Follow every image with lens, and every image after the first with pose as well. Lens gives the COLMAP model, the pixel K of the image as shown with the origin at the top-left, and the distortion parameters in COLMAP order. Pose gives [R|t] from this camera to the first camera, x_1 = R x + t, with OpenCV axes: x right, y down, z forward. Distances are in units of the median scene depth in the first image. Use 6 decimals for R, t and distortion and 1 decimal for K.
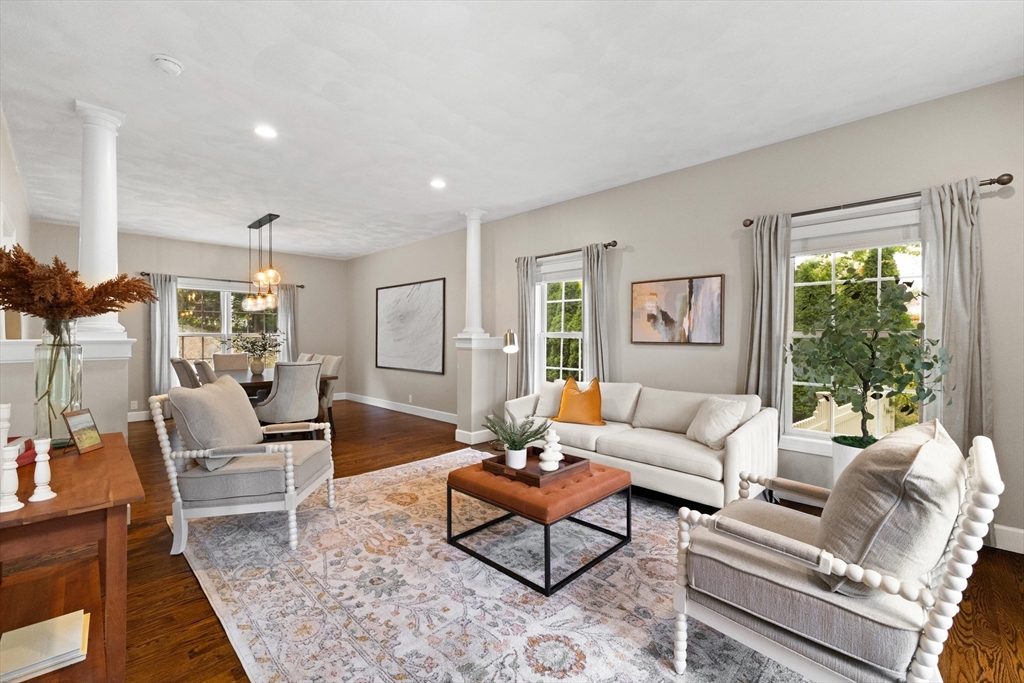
lens RADIAL K [[439.1, 0, 510.9], [0, 439.1, 338.9], [0, 0, 1]] dist [0.008089, -0.000079]
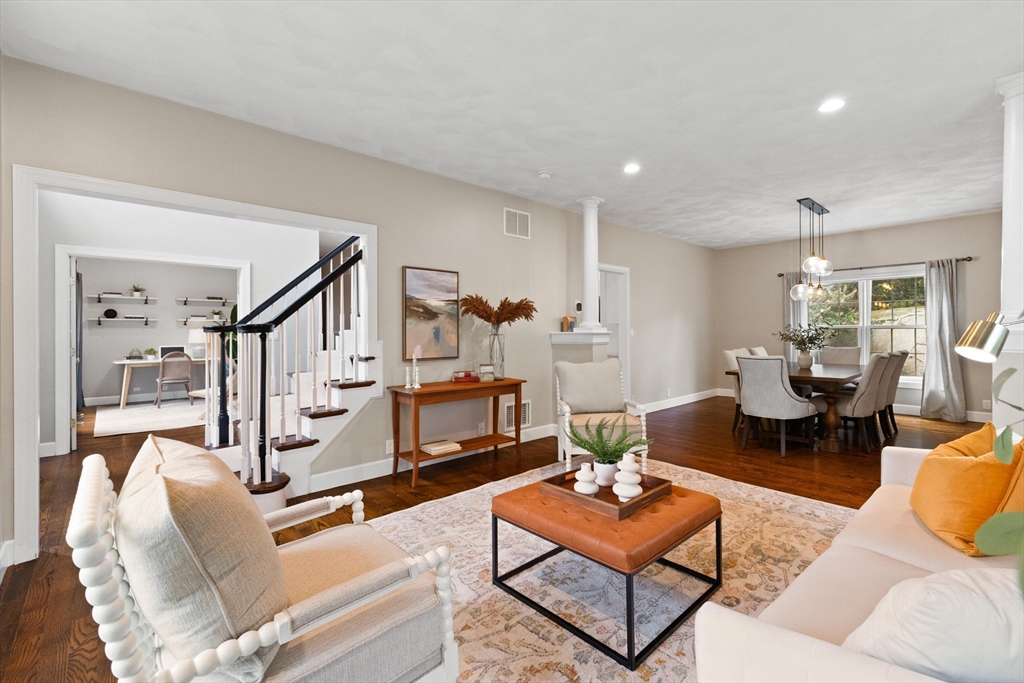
lens RADIAL K [[445.5, 0, 515.3], [0, 445.5, 328.9], [0, 0, 1]] dist [0.000129, 0.000026]
pose [[-0.047080, -0.005177, -0.998878, 0.798874], [-0.000539, 0.999987, -0.005158, -0.001360], [0.998891, 0.000295, -0.047082, 0.783600]]
